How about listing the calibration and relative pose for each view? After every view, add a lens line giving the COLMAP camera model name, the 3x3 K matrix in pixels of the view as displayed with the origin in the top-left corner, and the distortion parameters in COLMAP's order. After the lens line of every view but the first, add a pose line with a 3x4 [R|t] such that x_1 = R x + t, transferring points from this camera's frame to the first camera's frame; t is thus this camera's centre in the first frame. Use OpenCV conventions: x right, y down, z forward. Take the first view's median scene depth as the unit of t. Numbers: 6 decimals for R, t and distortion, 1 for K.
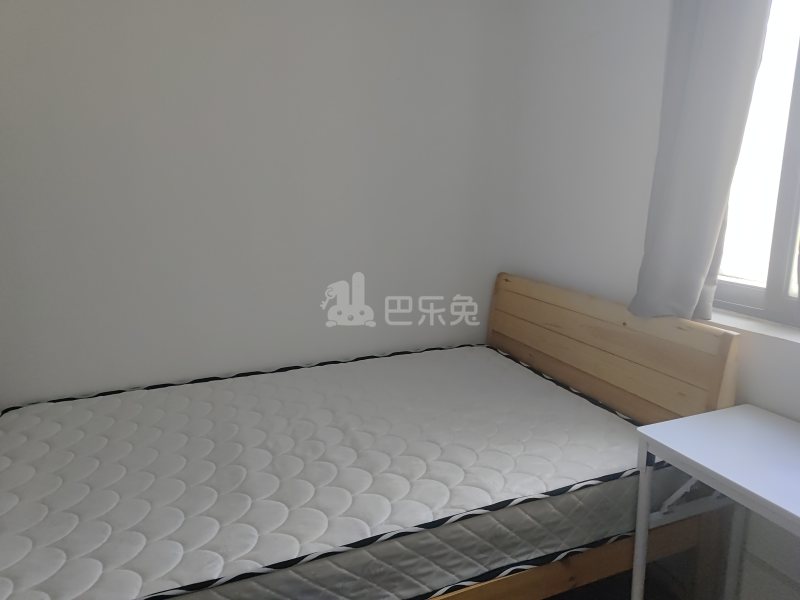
lens RADIAL K [[560.6, 0, 400.0], [0, 560.6, 300.0], [0, 0, 1]] dist [0.029089, -0.003074]
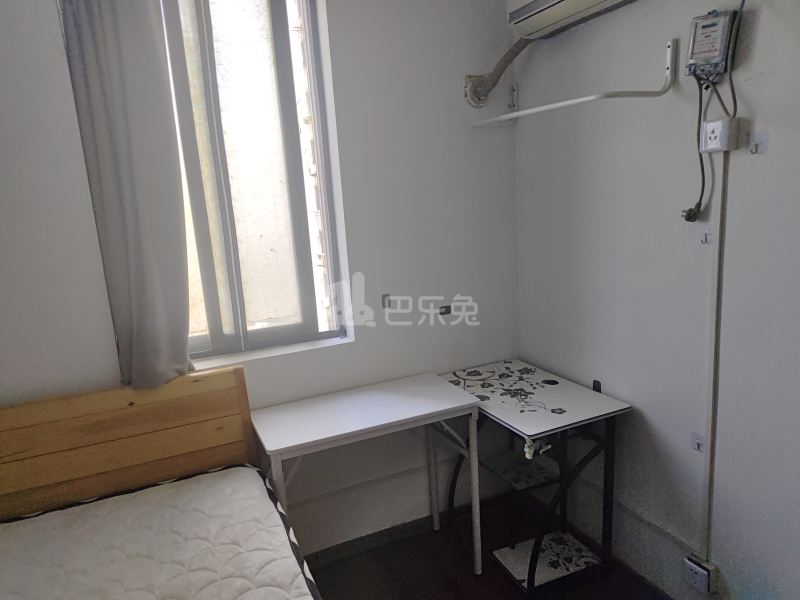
lens RADIAL K [[552.9, 0, 397.2], [0, 552.9, 318.3], [0, 0, 1]] dist [-0.000930, -0.001645]
pose [[-0.046919, -0.187044, 0.981230, -0.491554], [0.271192, 0.943033, 0.192730, -0.140887], [-0.961381, 0.275144, 0.006479, 0.405365]]
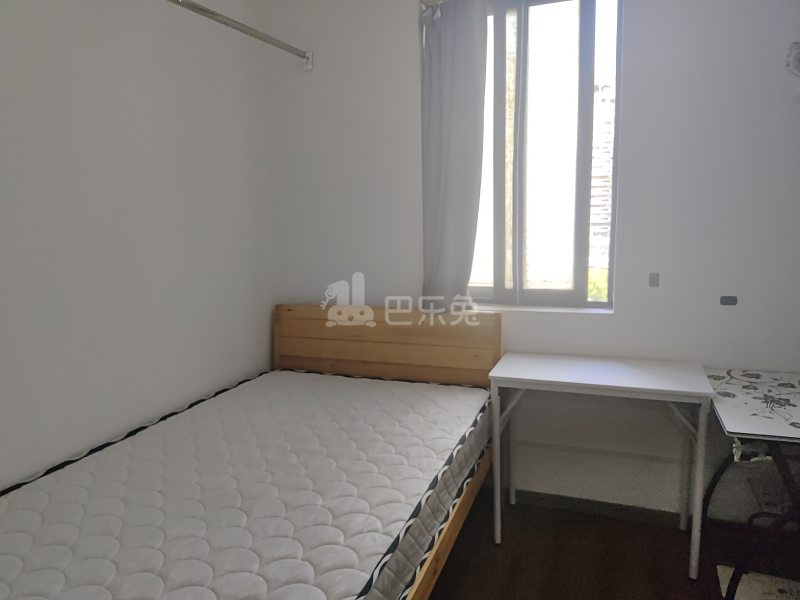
lens RADIAL K [[560.6, 0, 400.0], [0, 560.6, 300.0], [0, 0, 1]] dist [0.029089, -0.003074]
pose [[0.673503, -0.111359, 0.730748, -0.587049], [0.167048, 0.985942, -0.003713, -0.014667], [-0.720061, 0.124571, 0.682637, 0.031921]]
